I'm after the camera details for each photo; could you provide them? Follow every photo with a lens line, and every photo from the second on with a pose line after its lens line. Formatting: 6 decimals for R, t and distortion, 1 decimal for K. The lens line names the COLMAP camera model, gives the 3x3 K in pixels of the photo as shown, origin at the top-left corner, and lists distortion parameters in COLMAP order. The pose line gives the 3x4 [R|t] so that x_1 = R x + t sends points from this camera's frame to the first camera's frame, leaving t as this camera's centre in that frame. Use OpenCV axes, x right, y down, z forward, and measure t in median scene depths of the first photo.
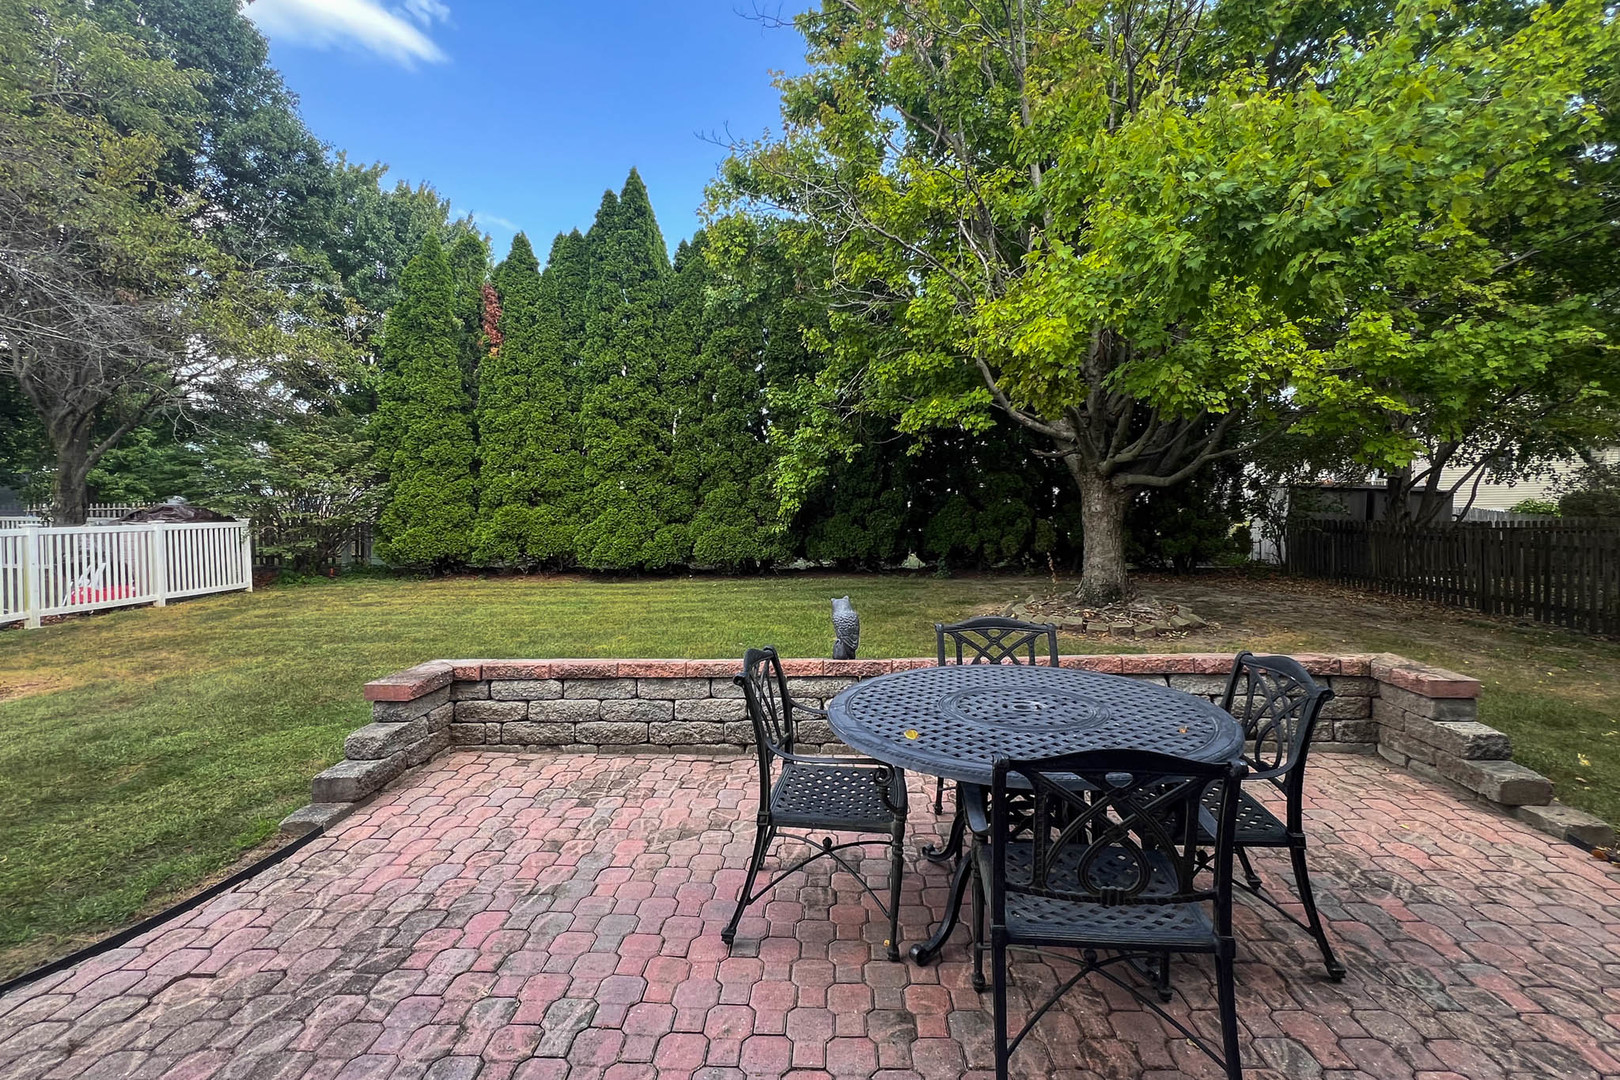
lens RADIAL K [[733.5, 0, 845.8], [0, 733.5, 507.5], [0, 0, 1]] dist [-0.005978, 0.003280]
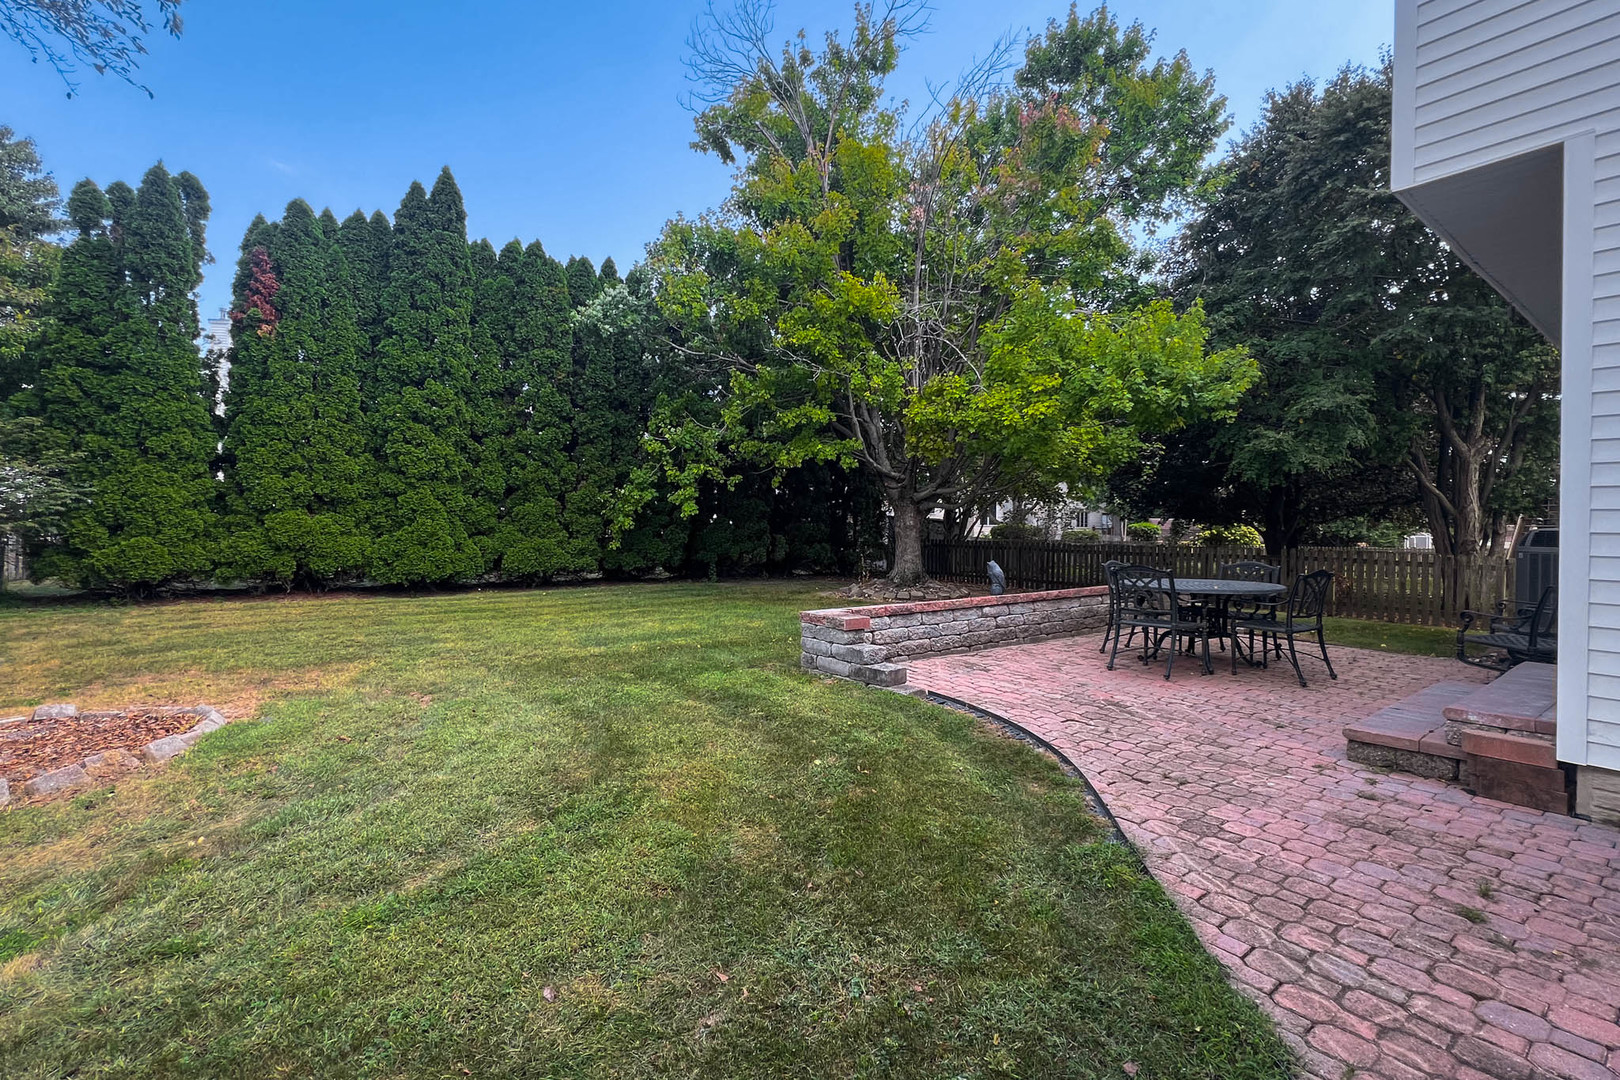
lens RADIAL K [[733.5, 0, 801.1], [0, 733.5, 530.6], [0, 0, 1]] dist [-0.005978, 0.003280]
pose [[0.769031, 0.016256, 0.639004, -0.539806], [-0.009601, 0.999858, -0.013882, 0.024200], [-0.639139, 0.004541, 0.769078, -0.039817]]
